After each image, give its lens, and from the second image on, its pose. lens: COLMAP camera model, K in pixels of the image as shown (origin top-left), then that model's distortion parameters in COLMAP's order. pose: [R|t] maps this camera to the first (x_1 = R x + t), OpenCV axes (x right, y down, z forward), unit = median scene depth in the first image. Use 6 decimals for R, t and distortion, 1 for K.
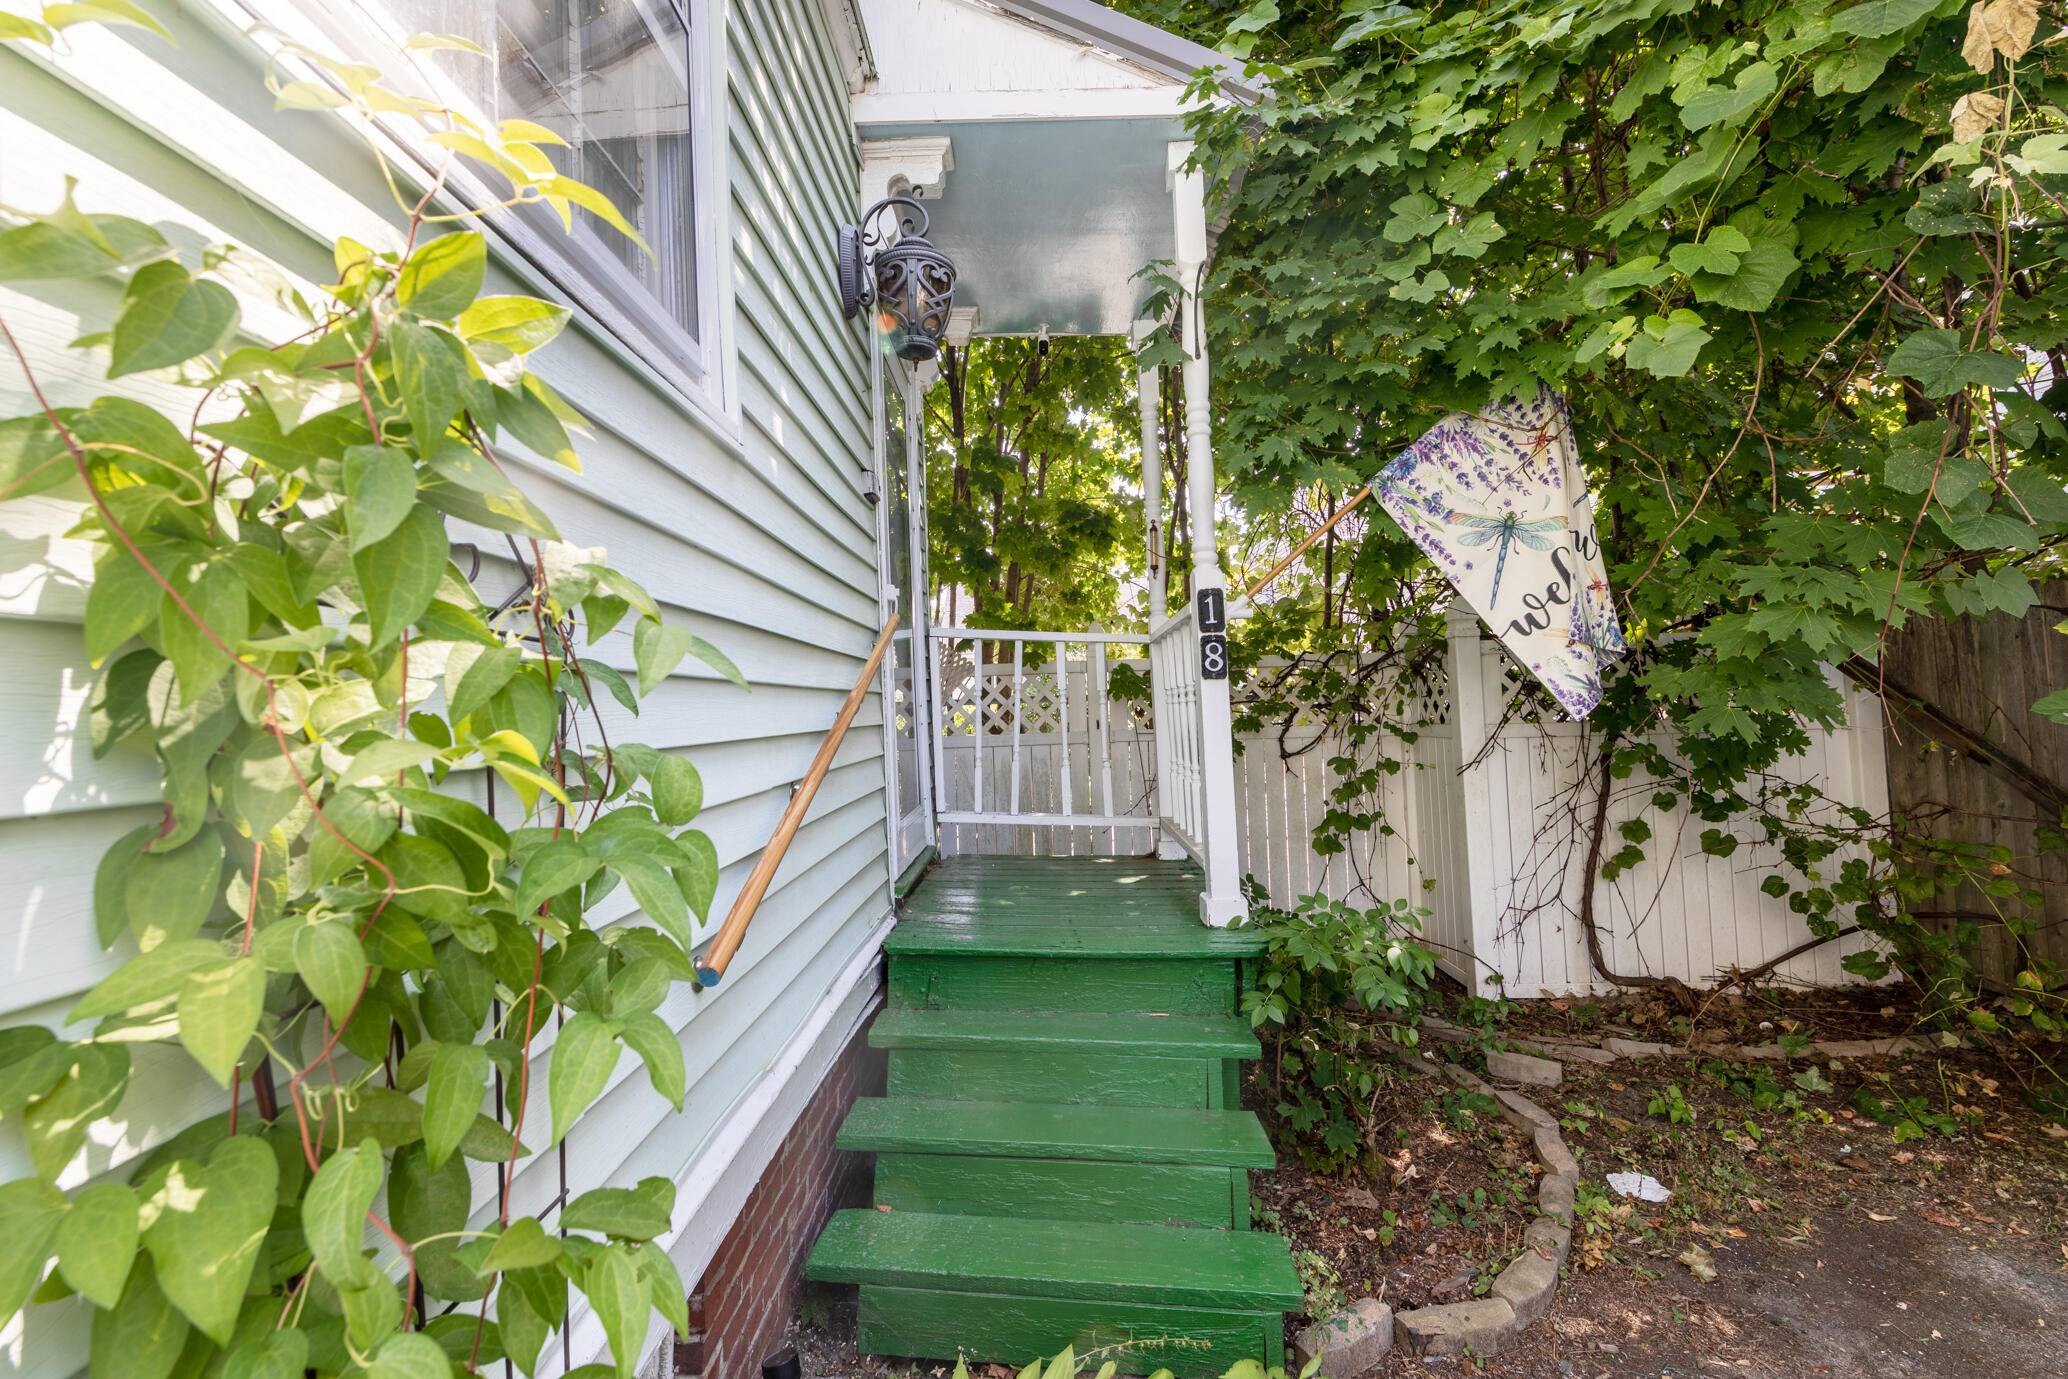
lens RADIAL K [[921.0, 0, 1034.3], [0, 921.0, 679.7], [0, 0, 1]] dist [0.000089, -0.000109]
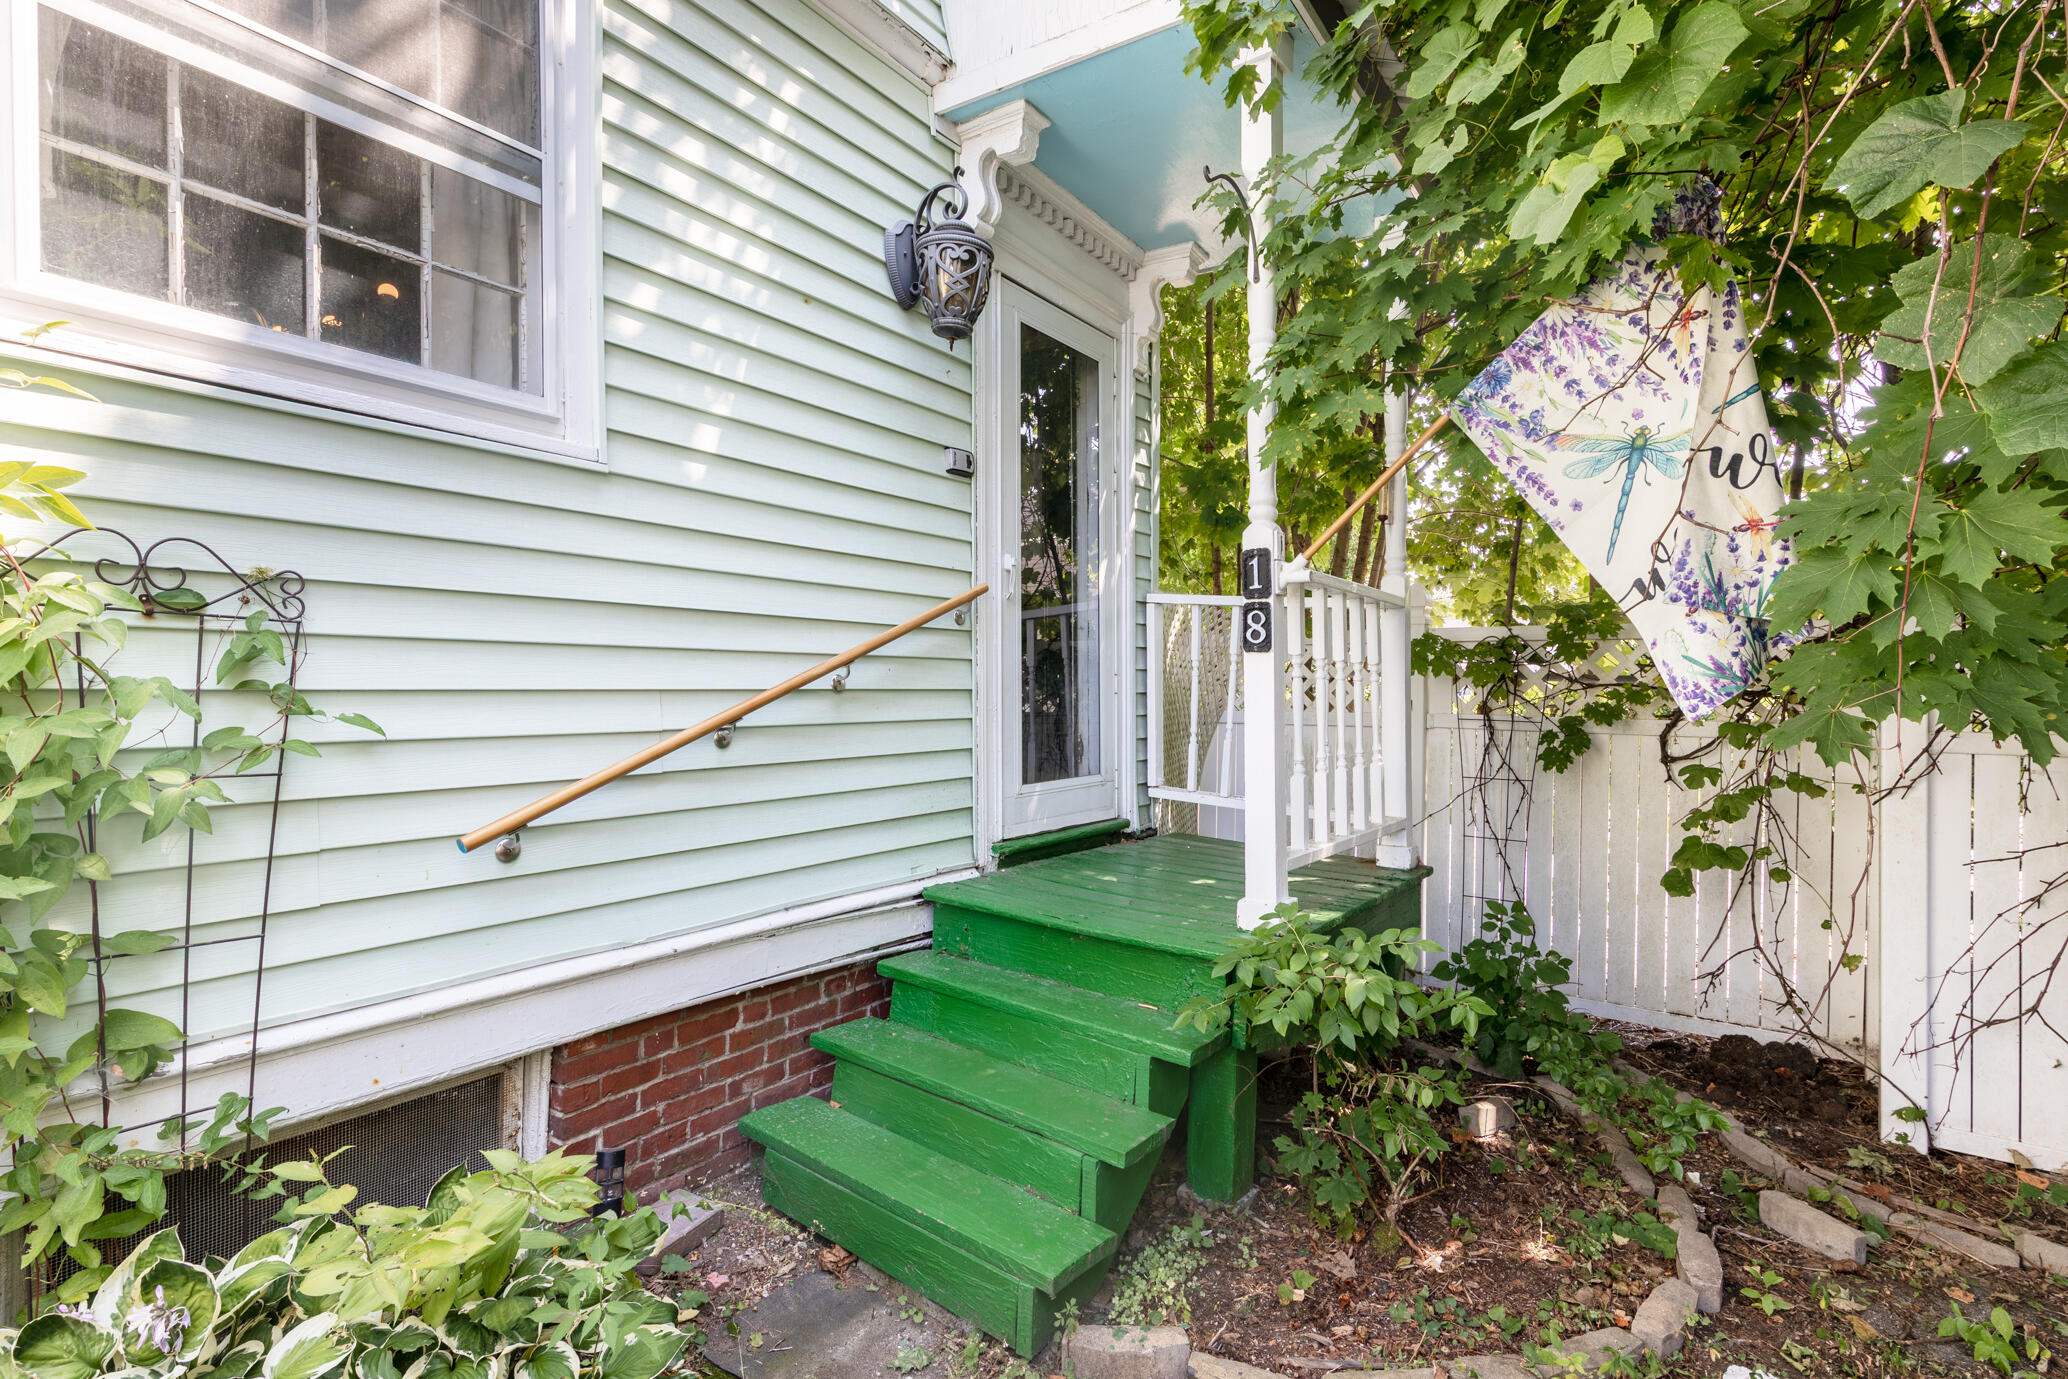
lens RADIAL K [[1029.5, 0, 1035.2], [0, 1029.5, 699.4], [0, 0, 1]] dist [0.001796, 0.000649]
pose [[0.831979, 0.044239, -0.553040, 0.570443], [-0.015815, 0.998302, 0.056065, -0.007767], [0.554581, -0.037898, 0.831266, 0.064218]]
